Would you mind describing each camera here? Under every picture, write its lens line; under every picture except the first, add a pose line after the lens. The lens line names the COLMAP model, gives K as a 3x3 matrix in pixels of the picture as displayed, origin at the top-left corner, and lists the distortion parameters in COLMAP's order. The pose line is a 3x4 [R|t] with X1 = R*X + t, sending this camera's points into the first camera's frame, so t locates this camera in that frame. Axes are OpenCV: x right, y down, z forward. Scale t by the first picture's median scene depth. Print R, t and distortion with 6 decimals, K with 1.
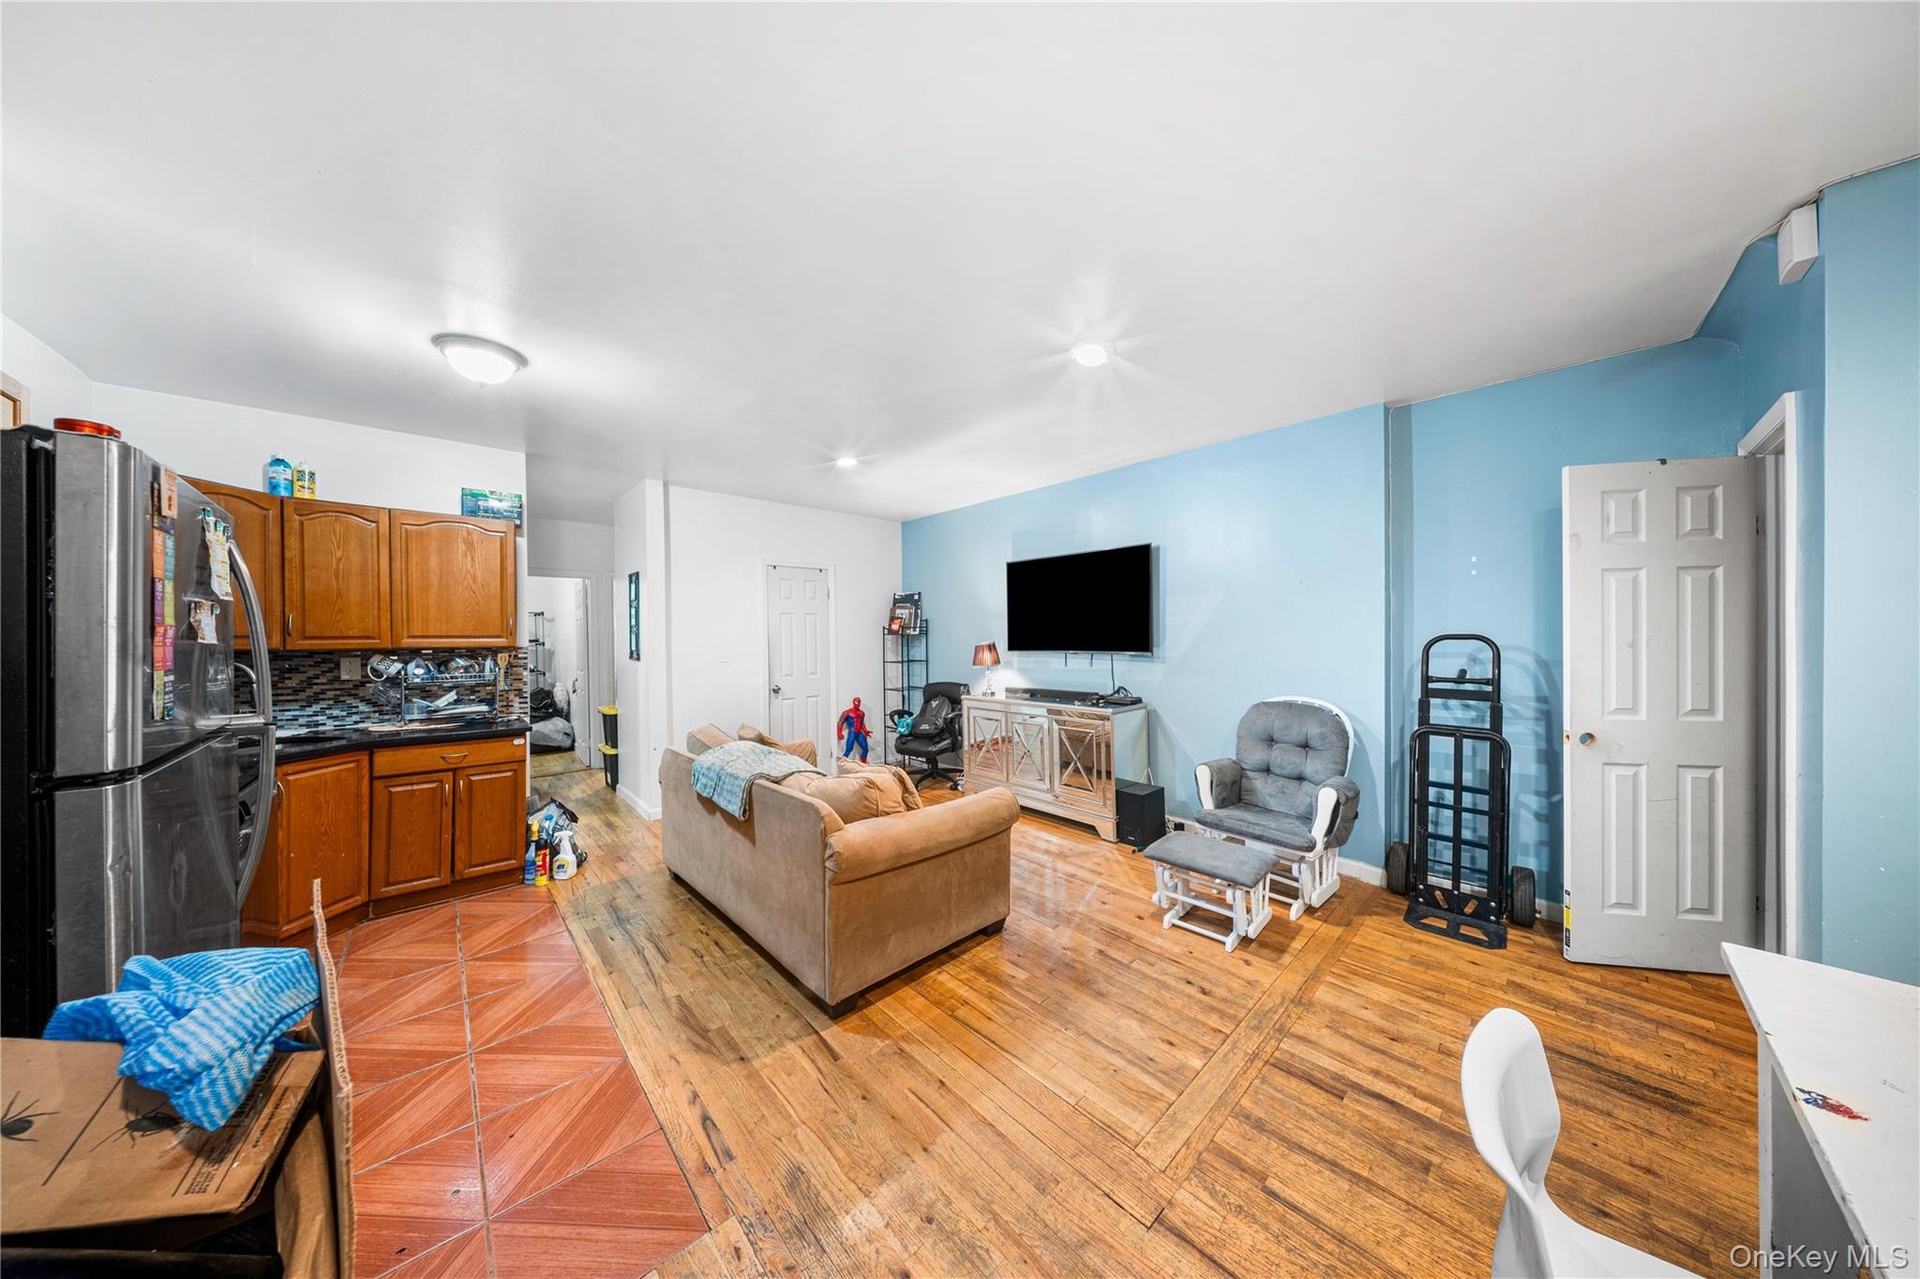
lens RADIAL K [[556.7, 0, 960.0], [0, 556.7, 639.5], [0, 0, 1]] dist [0.000537, -0.000018]
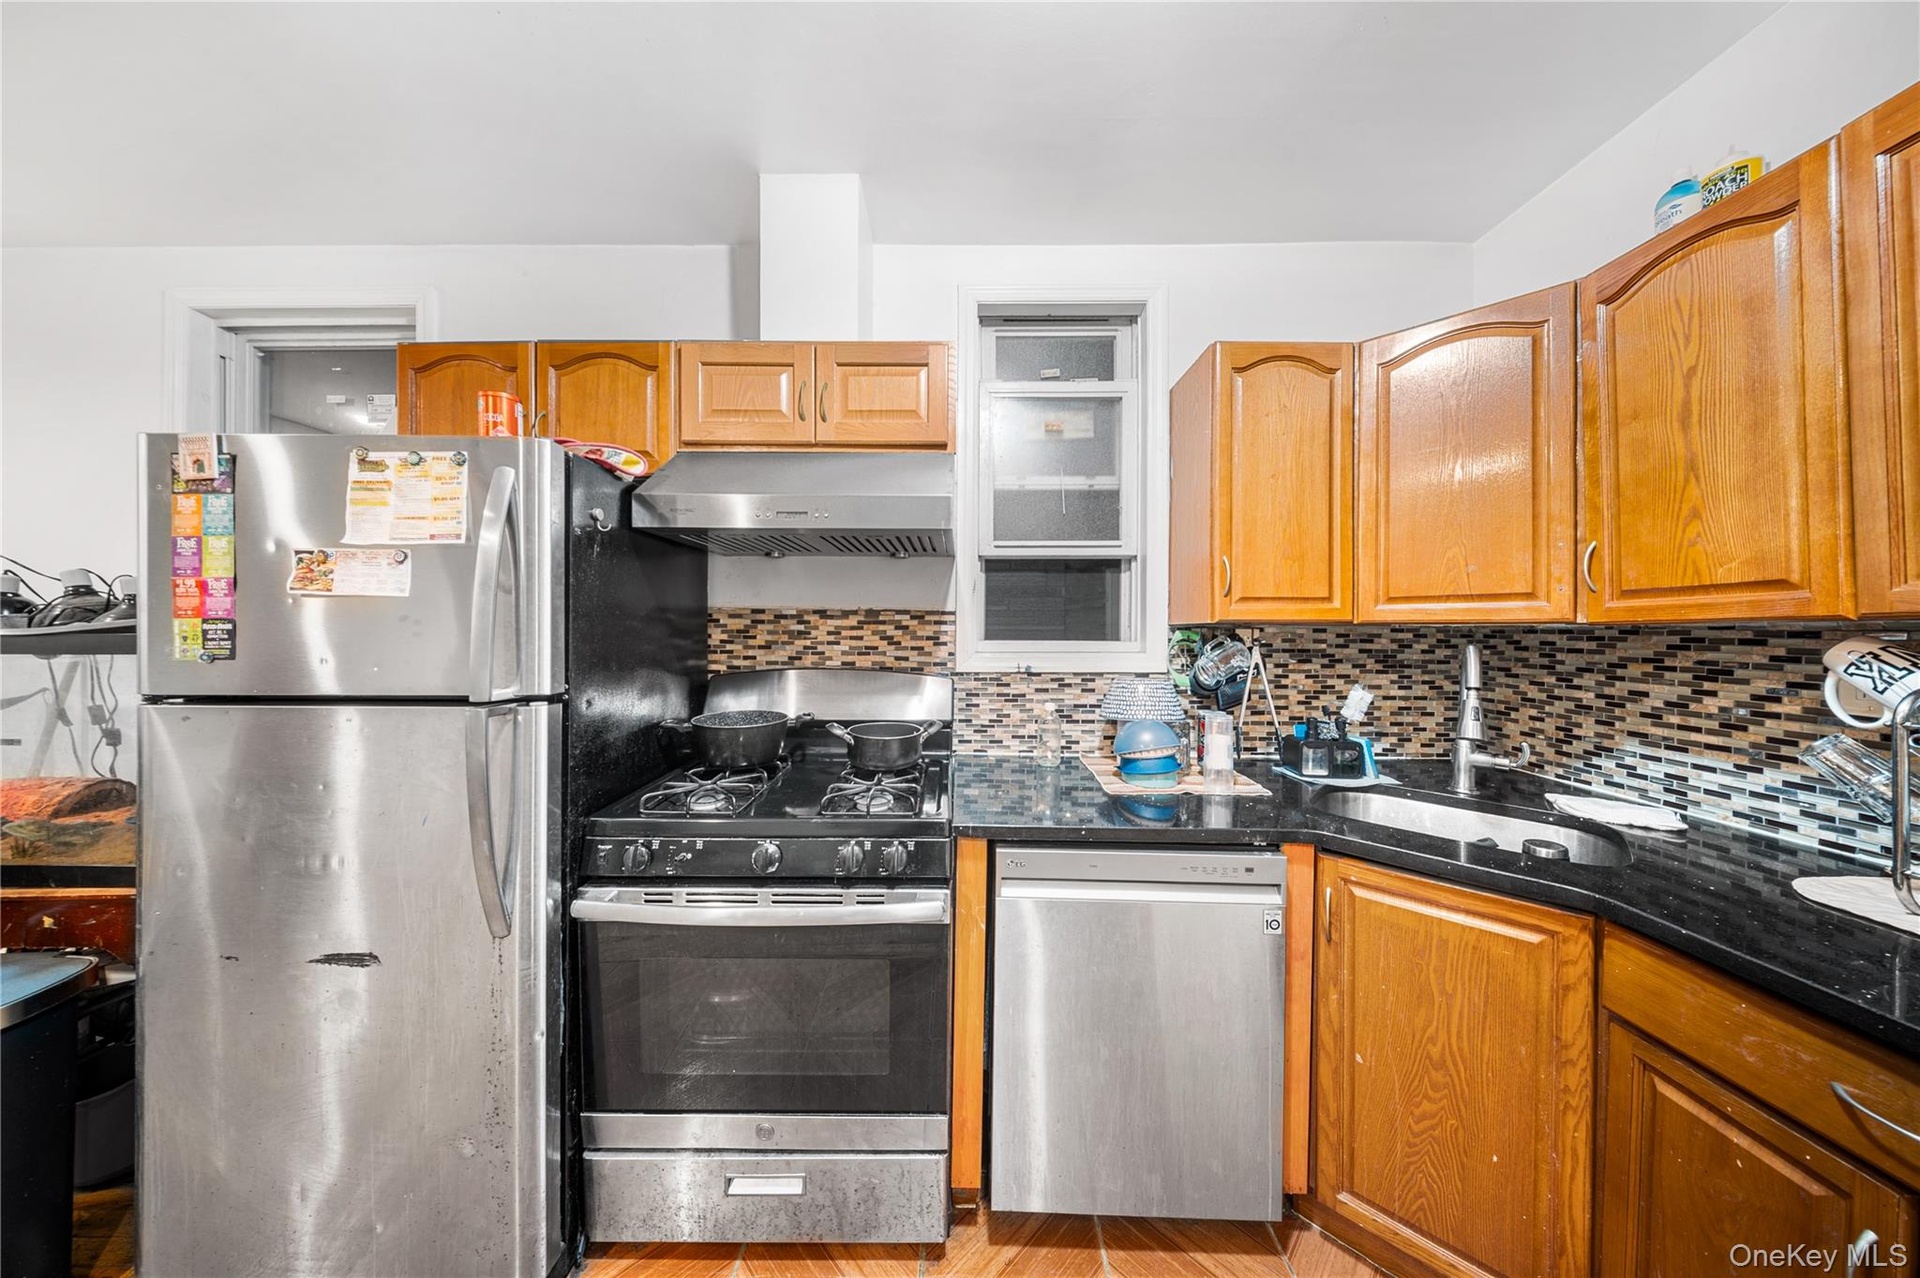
lens RADIAL K [[575.9, 0, 964.2], [0, 575.9, 630.5], [0, 0, 1]] dist [0.006660, -0.004019]
pose [[-0.683591, 0.000672, -0.729865, -0.476156], [-0.001110, 0.999997, 0.001960, 0.021399], [0.729864, 0.002150, -0.683589, 0.828320]]
